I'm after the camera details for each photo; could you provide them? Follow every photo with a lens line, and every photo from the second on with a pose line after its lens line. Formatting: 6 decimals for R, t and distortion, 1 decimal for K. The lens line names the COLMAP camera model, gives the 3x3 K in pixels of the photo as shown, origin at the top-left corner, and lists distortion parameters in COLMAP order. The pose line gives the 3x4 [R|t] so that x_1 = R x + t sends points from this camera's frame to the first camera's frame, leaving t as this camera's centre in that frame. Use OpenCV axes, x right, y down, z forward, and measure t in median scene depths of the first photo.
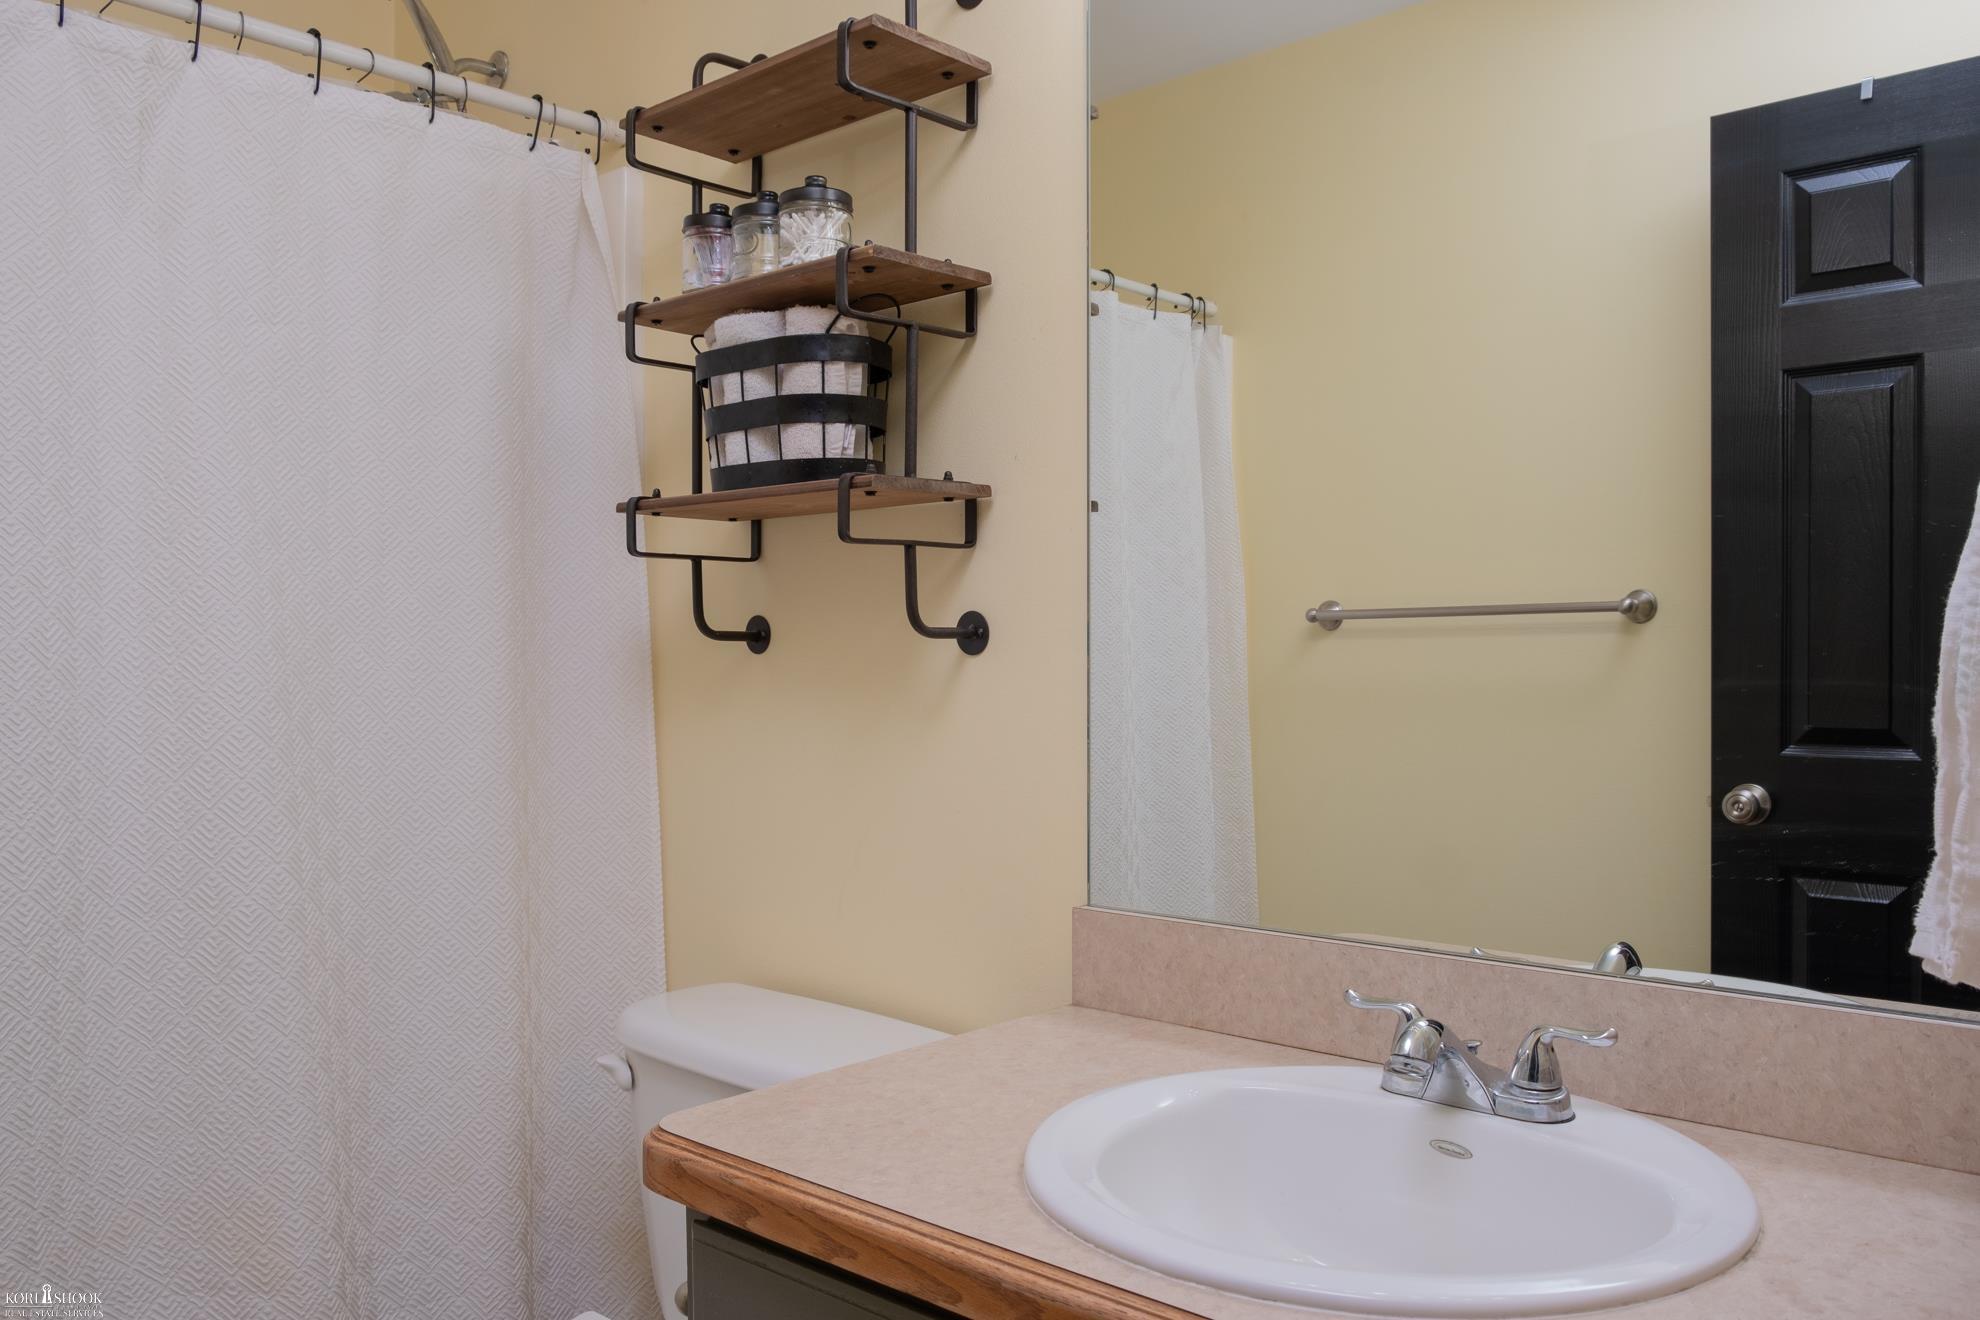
lens RADIAL K [[1528.5, 0, 997.2], [0, 1528.5, 652.7], [0, 0, 1]] dist [-0.051468, 0.024358]
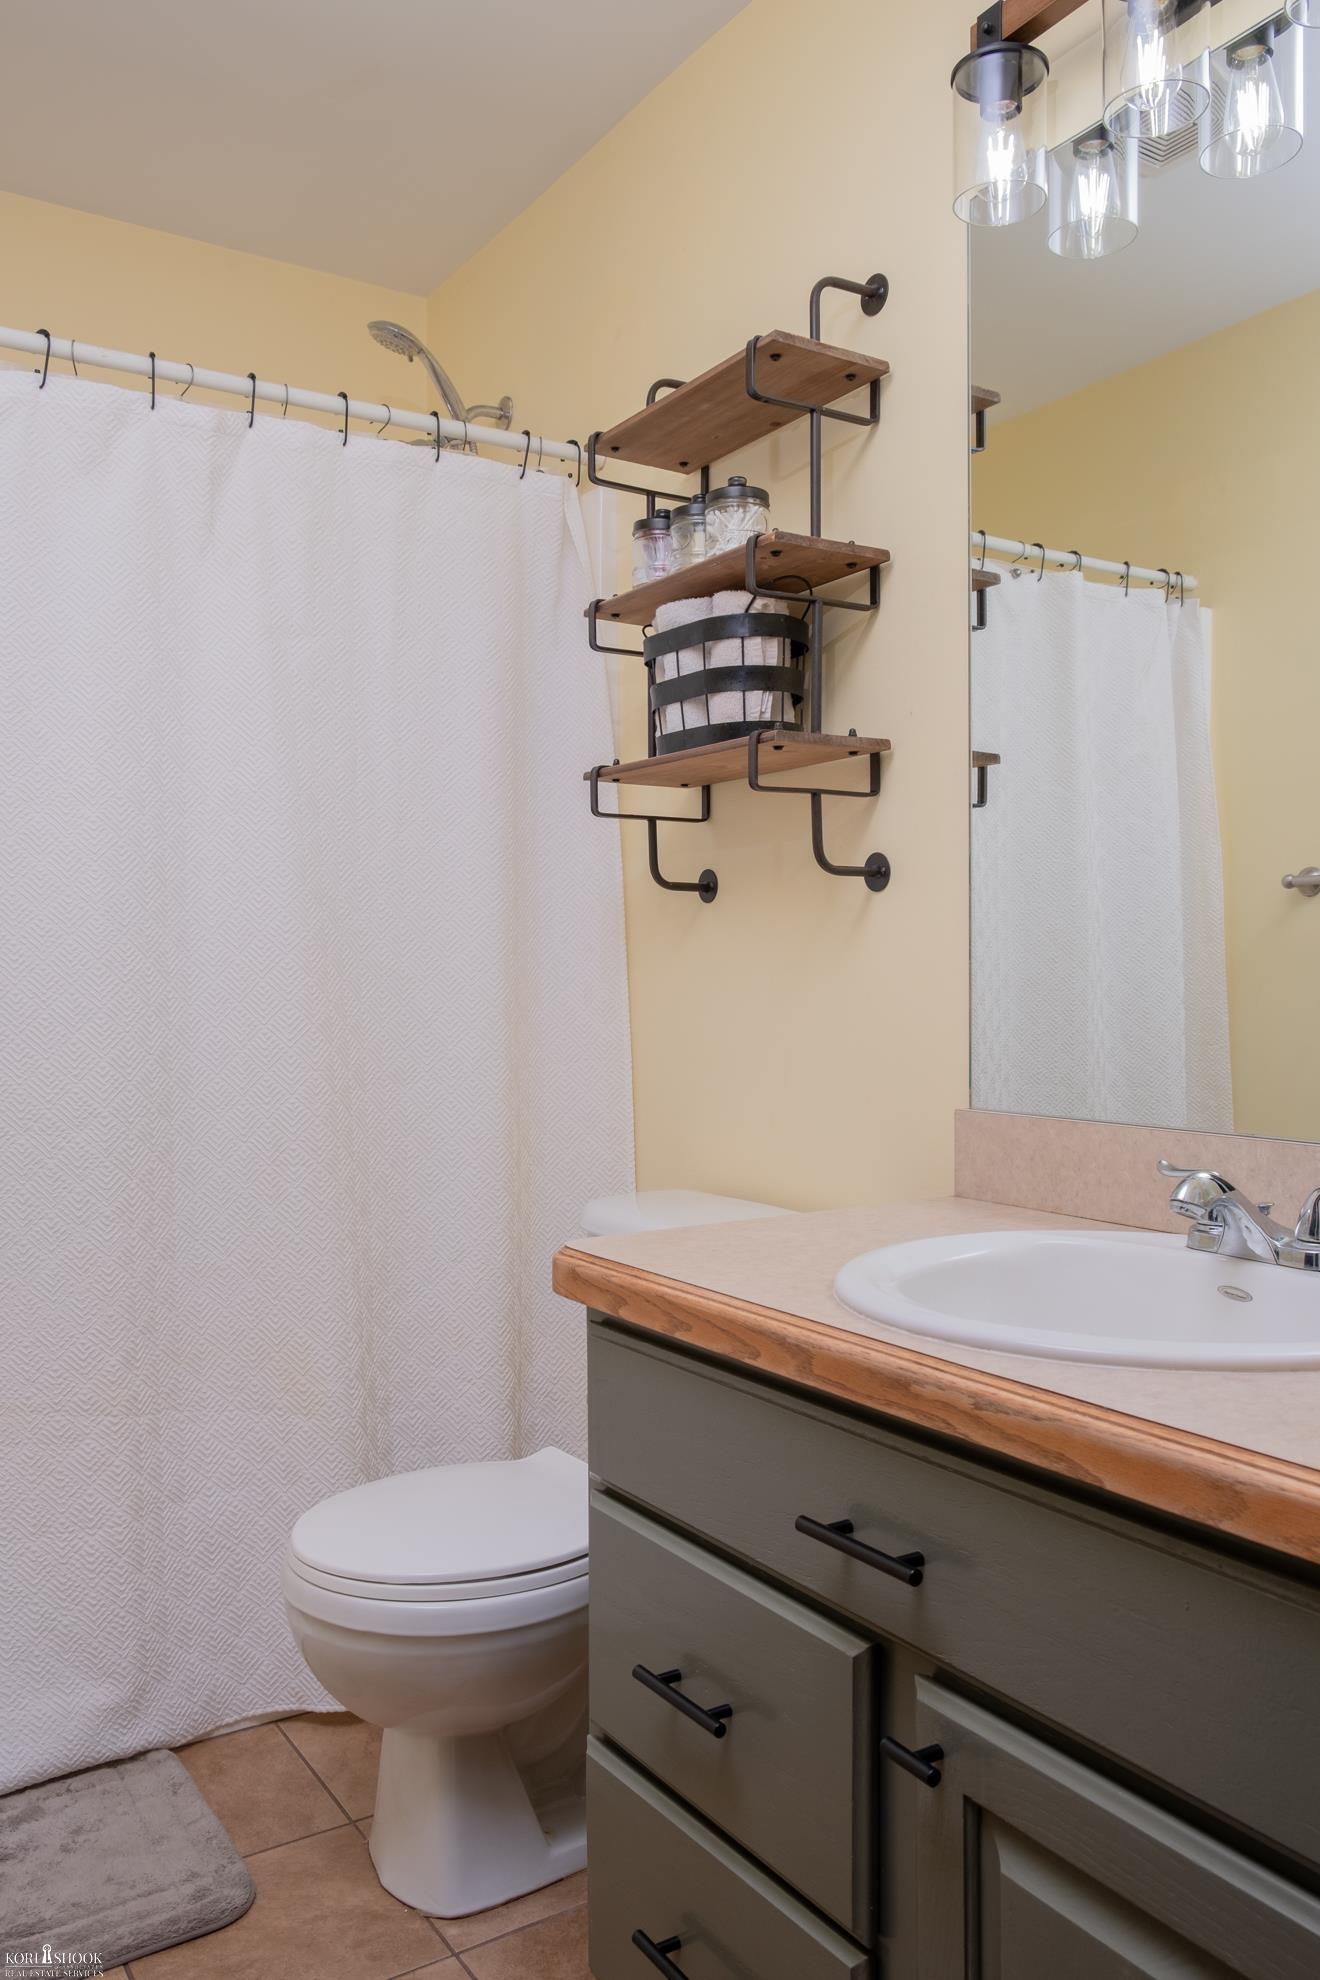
lens RADIAL K [[1538.3, 0, 653.9], [0, 1538.3, 990.8], [0, 0, 1]] dist [-0.029279, 0.005240]
pose [[0.961979, -0.000242, -0.273123, 0.132003], [0.002031, 0.999978, 0.006270, 0.065800], [0.273116, -0.006586, 0.961959, -0.132257]]
